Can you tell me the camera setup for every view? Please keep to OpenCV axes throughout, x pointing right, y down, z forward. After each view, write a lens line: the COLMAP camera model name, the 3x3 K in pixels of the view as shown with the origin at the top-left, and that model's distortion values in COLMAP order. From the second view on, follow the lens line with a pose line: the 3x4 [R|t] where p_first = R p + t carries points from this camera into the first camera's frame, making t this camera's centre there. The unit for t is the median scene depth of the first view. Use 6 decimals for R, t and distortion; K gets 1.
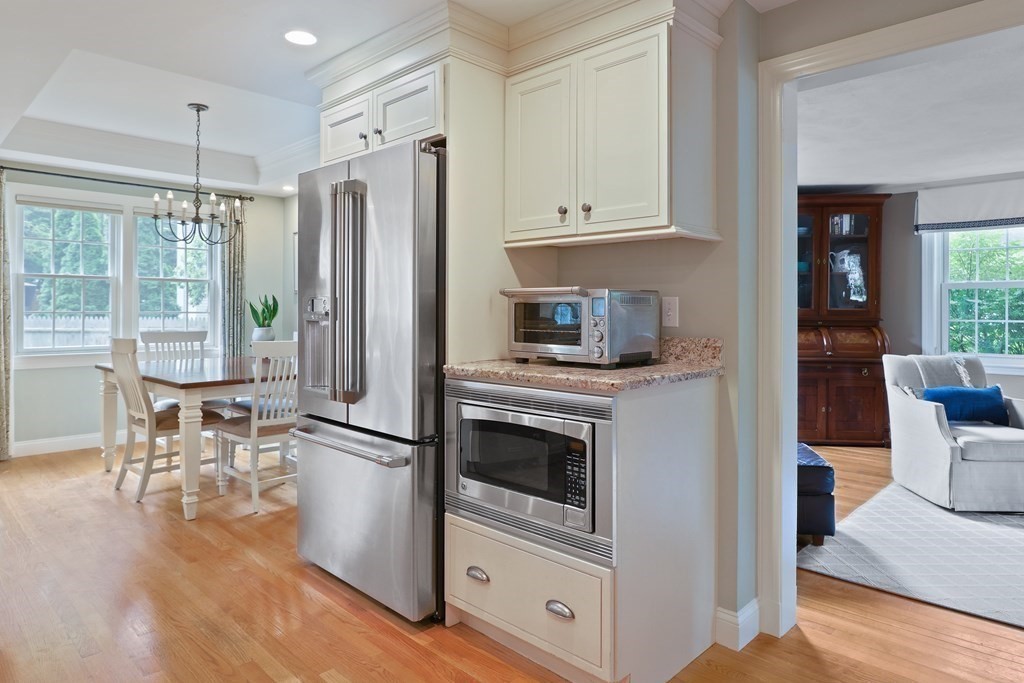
lens RADIAL K [[619.2, 0, 512.3], [0, 619.2, 304.4], [0, 0, 1]] dist [-0.000474, -0.000516]
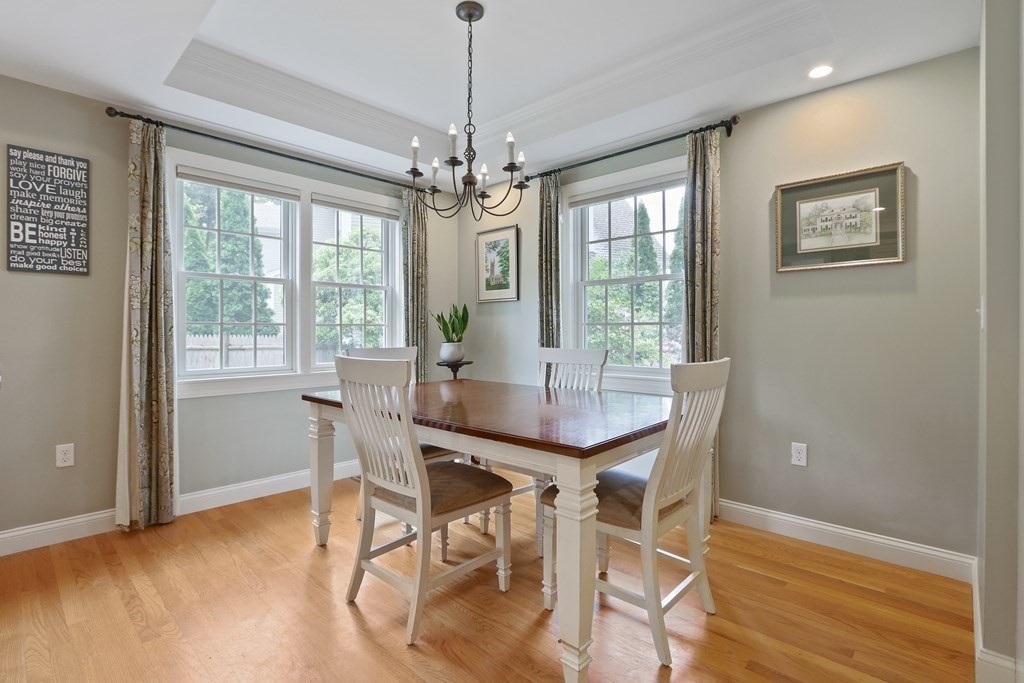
lens RADIAL K [[479.8, 0, 508.9], [0, 479.8, 330.7], [0, 0, 1]] dist [-0.021186, -0.000168]
pose [[0.999722, -0.002157, 0.023484, -0.422430], [0.001962, 0.999963, 0.008336, 0.019695], [-0.023501, -0.008288, 0.999689, 0.424733]]
